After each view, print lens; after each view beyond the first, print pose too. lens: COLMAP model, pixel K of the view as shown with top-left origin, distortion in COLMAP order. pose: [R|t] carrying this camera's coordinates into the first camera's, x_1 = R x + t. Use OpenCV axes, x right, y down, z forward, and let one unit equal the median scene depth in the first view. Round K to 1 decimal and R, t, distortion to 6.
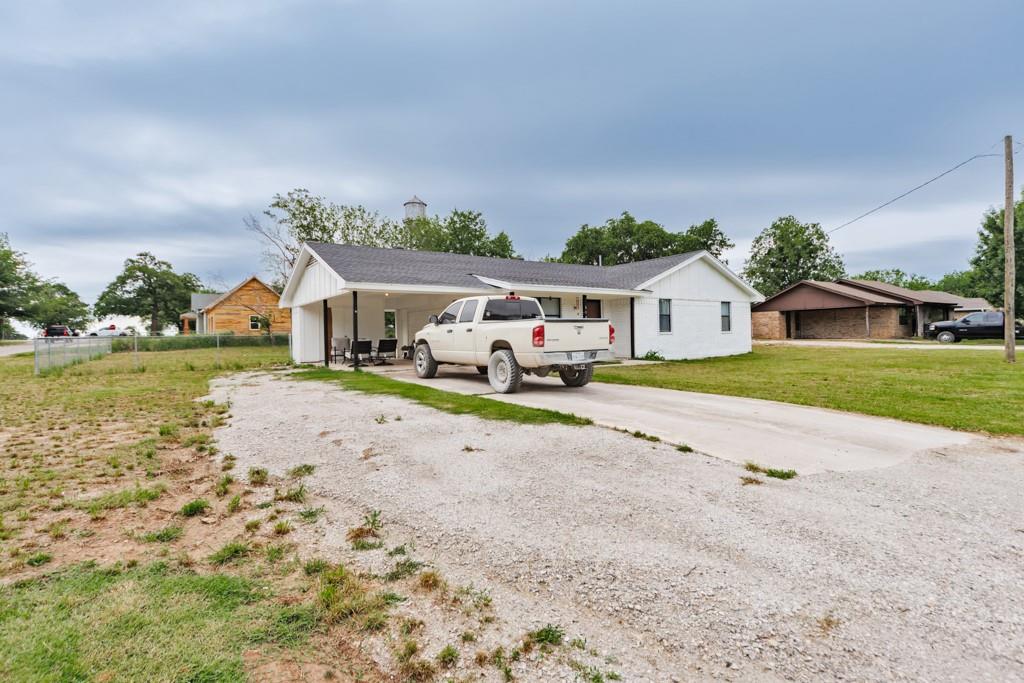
lens RADIAL K [[488.9, 0, 512.0], [0, 488.9, 341.5], [0, 0, 1]] dist [0.002406, 0.000502]
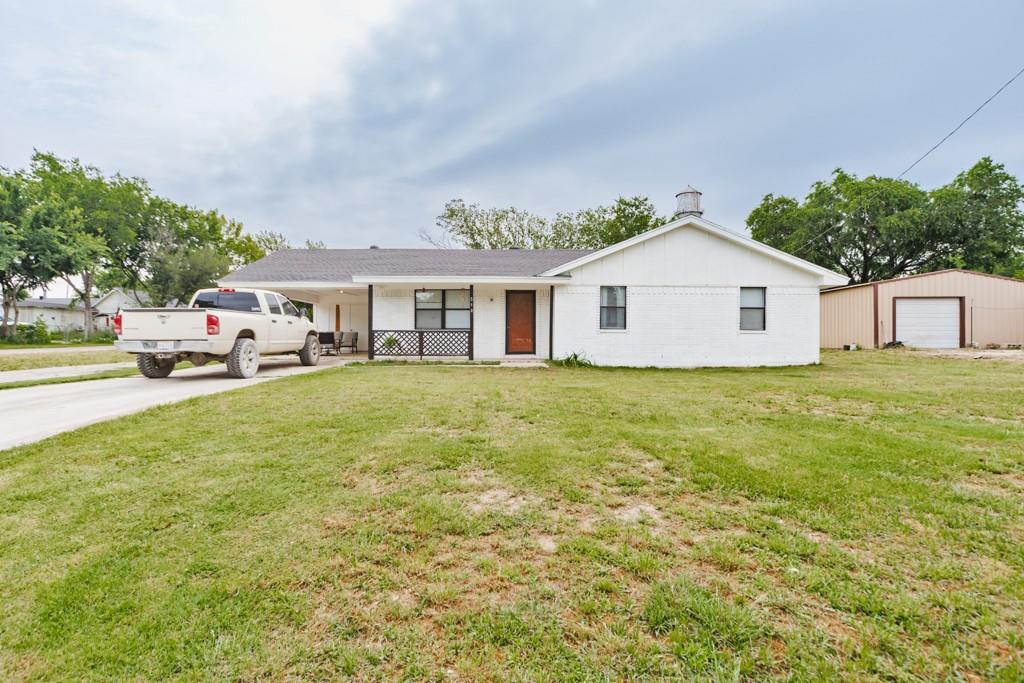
lens RADIAL K [[488.9, 0, 512.0], [0, 488.9, 341.5], [0, 0, 1]] dist [0.002406, 0.000502]
pose [[0.813810, 0.031238, -0.580291, 0.623747], [-0.028523, 0.999498, 0.013803, -0.006038], [0.580431, 0.005318, 0.814292, 0.281081]]
